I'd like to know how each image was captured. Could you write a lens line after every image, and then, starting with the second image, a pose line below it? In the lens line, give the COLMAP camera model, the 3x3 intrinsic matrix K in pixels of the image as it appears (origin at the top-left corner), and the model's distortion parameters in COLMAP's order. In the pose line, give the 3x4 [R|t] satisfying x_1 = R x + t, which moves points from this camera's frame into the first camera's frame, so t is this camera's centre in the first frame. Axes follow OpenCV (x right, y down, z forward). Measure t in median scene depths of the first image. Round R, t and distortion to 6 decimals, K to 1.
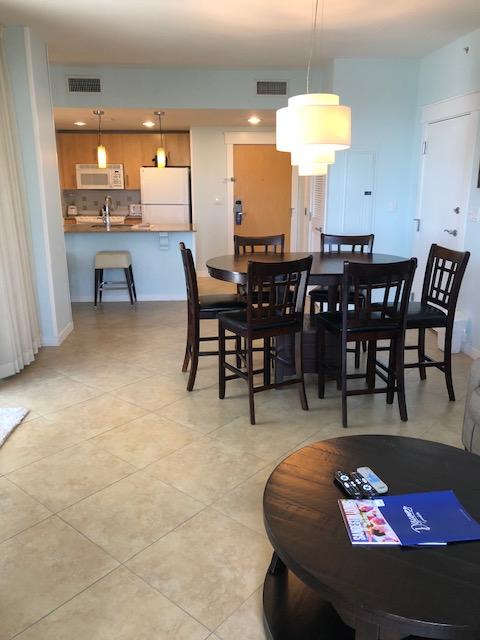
lens RADIAL K [[523.9, 0, 238.4], [0, 523.9, 319.9], [0, 0, 1]] dist [0.023318, -0.015050]
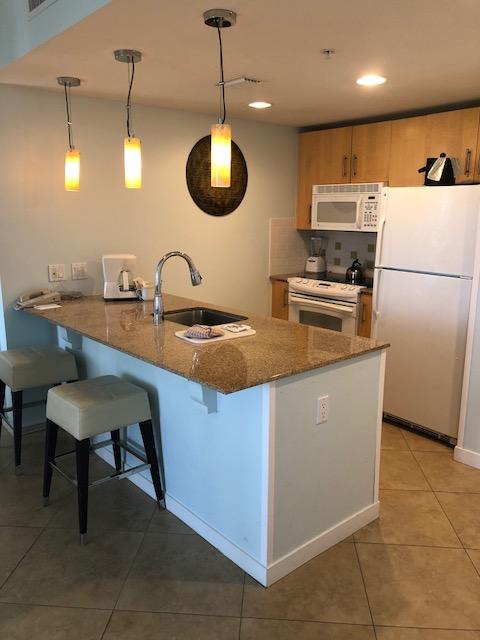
lens RADIAL K [[523.9, 0, 238.4], [0, 523.9, 319.9], [0, 0, 1]] dist [0.023318, -0.015050]
pose [[0.572114, 0.183990, -0.799271, 0.114910], [-0.218751, 0.973443, 0.067503, -0.175767], [0.790464, 0.136222, 0.597168, 0.619046]]
